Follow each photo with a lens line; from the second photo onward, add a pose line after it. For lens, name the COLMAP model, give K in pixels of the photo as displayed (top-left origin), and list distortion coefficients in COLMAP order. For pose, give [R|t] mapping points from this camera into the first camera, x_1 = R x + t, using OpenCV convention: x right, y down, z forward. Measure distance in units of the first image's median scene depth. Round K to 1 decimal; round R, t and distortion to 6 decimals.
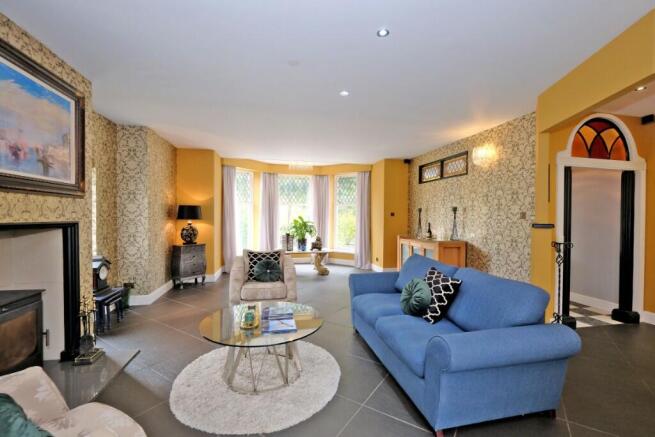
lens RADIAL K [[286.1, 0, 327.5], [0, 286.1, 218.5], [0, 0, 1]] dist [0.000095, 0.000029]
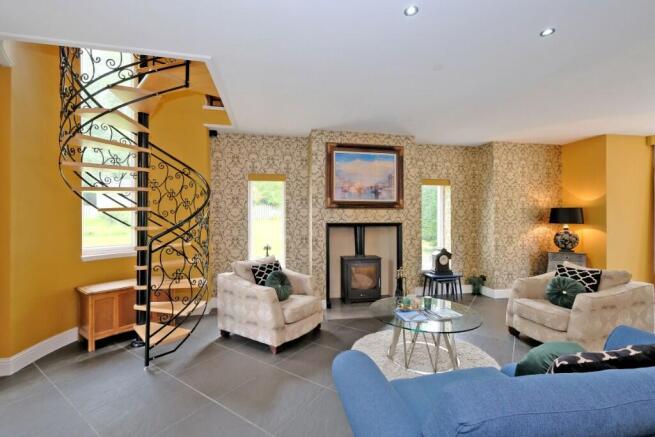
lens RADIAL K [[278.1, 0, 327.5], [0, 278.1, 218.5], [0, 0, 1]] dist [-0.000050, -0.000015]
pose [[-0.016943, -0.006437, -0.999836, 0.777250], [-0.009755, 0.999933, -0.006272, -0.000052], [0.999809, 0.009647, -0.017005, 0.579012]]
